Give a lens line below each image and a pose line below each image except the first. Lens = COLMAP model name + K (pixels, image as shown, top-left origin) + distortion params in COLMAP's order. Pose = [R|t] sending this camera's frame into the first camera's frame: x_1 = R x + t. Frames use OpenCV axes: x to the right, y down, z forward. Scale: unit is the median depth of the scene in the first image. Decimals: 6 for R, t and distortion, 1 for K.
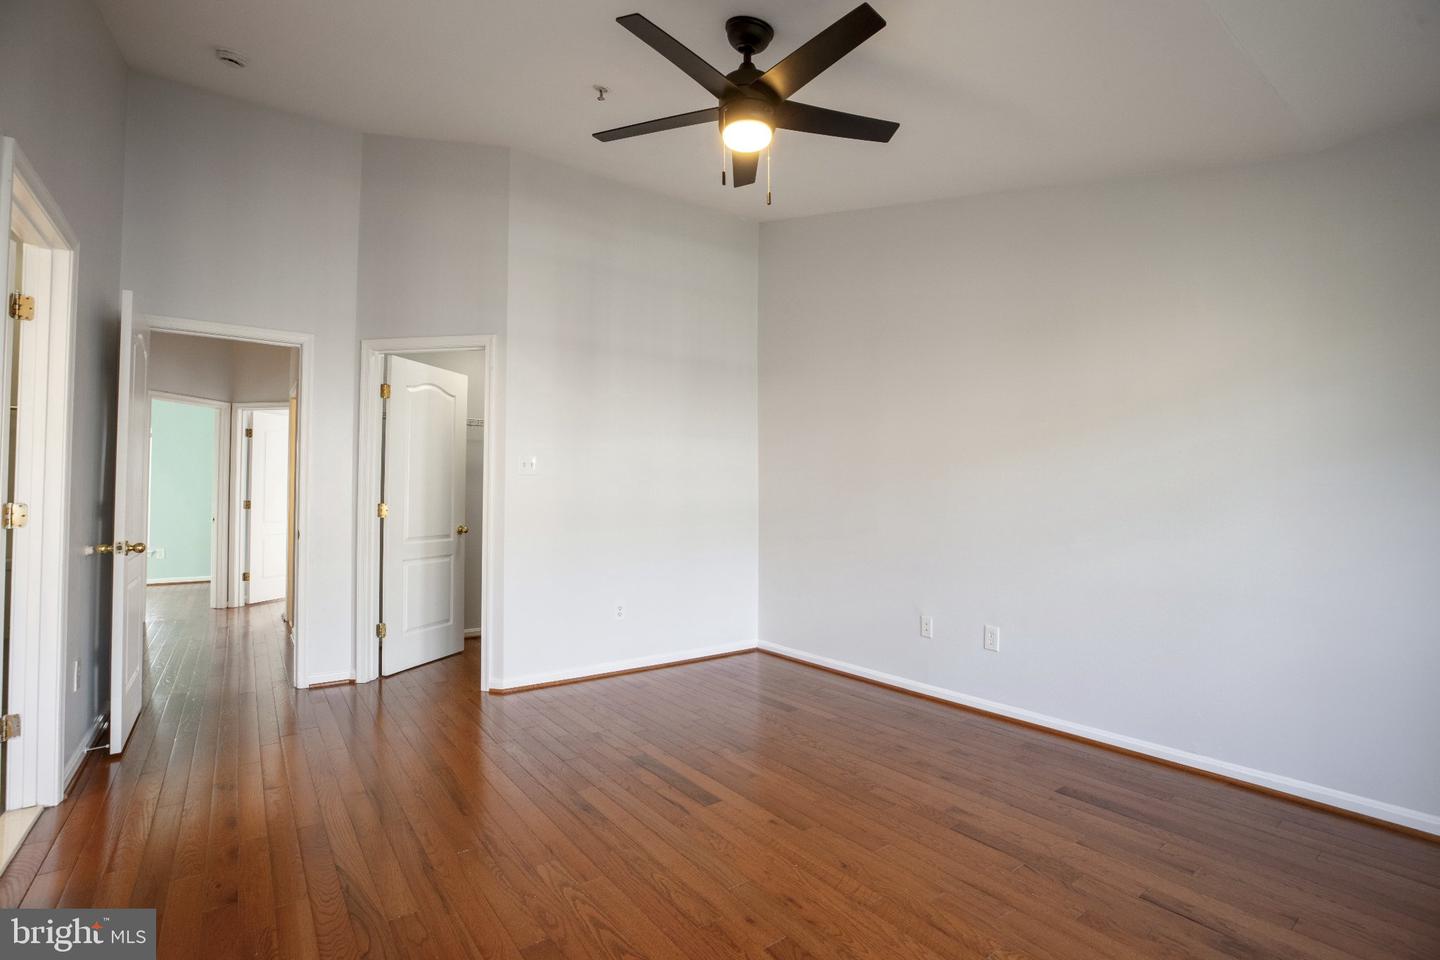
lens RADIAL K [[659.5, 0, 721.4], [0, 659.5, 479.4], [0, 0, 1]] dist [-0.036779, 0.008221]
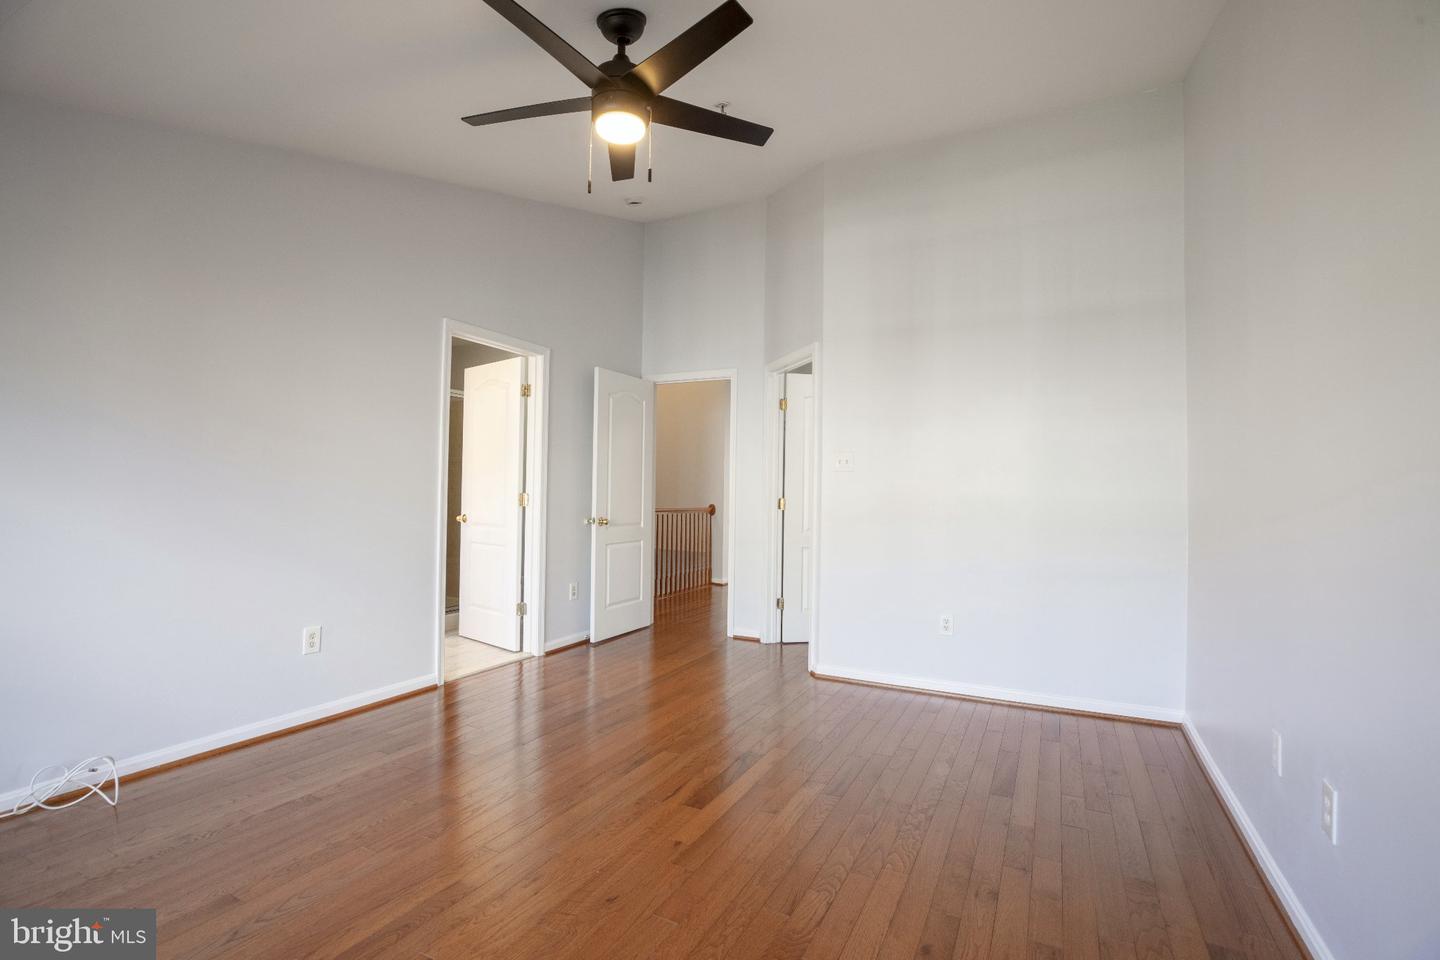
lens RADIAL K [[659.5, 0, 723.5], [0, 659.5, 480.6], [0, 0, 1]] dist [-0.036779, 0.008221]
pose [[0.446022, -0.014026, -0.894912, 0.609334], [0.013766, 0.999866, -0.008810, 0.016008], [0.894916, -0.008390, 0.446156, 0.426772]]
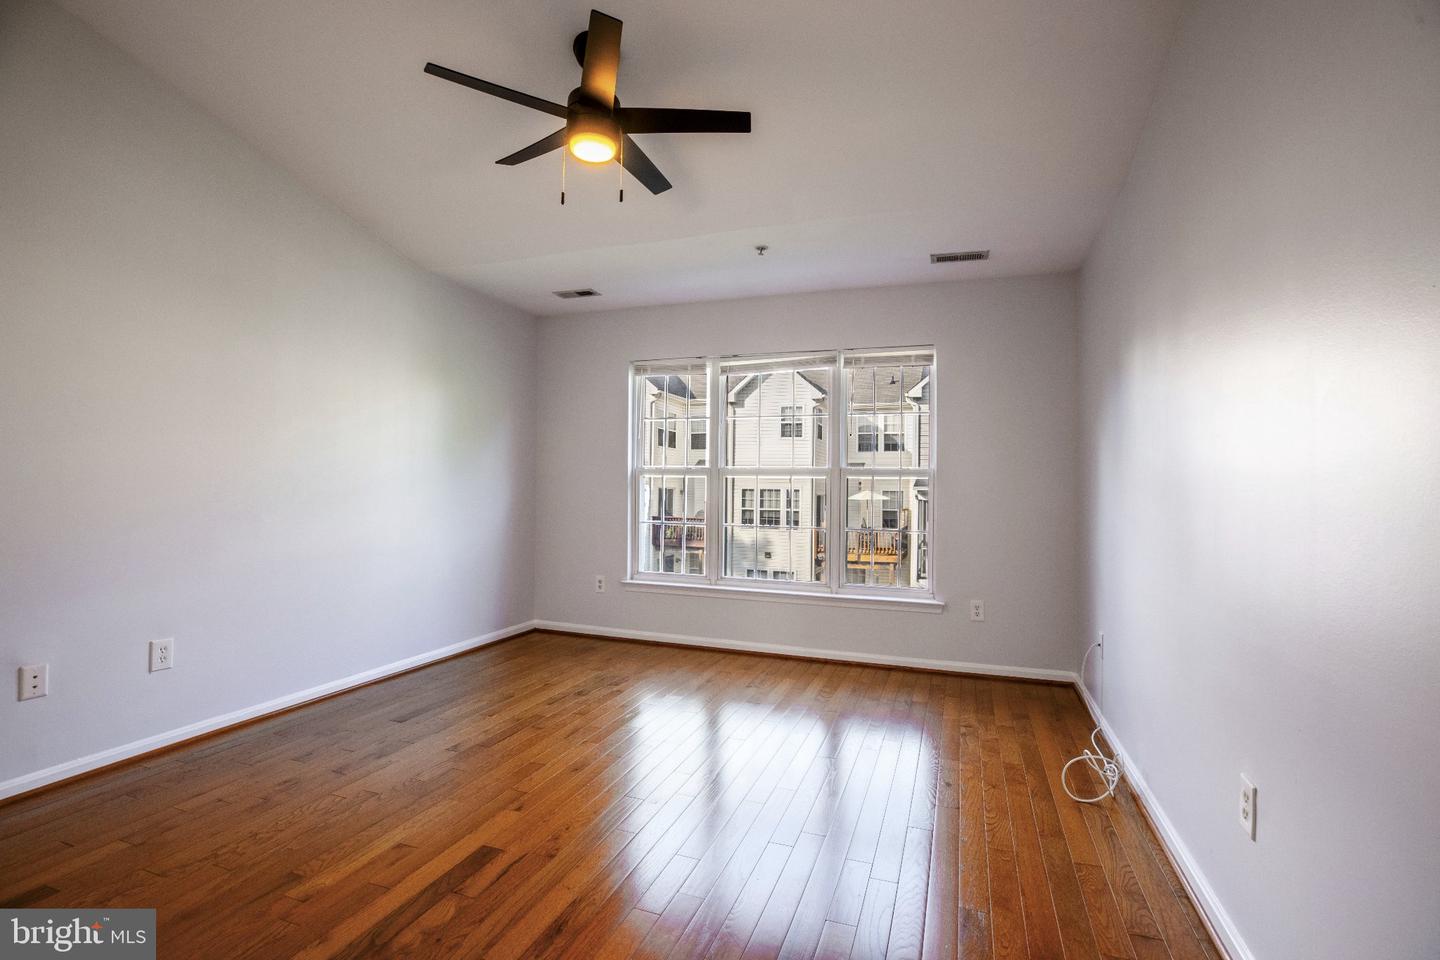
lens RADIAL K [[659.5, 0, 719.1], [0, 659.5, 482.7], [0, 0, 1]] dist [-0.036779, 0.008221]
pose [[-0.545173, -0.001787, 0.838322, -0.596426], [-0.035851, 0.999133, -0.021185, 0.026617], [-0.837557, -0.041604, -0.544764, 0.851622]]
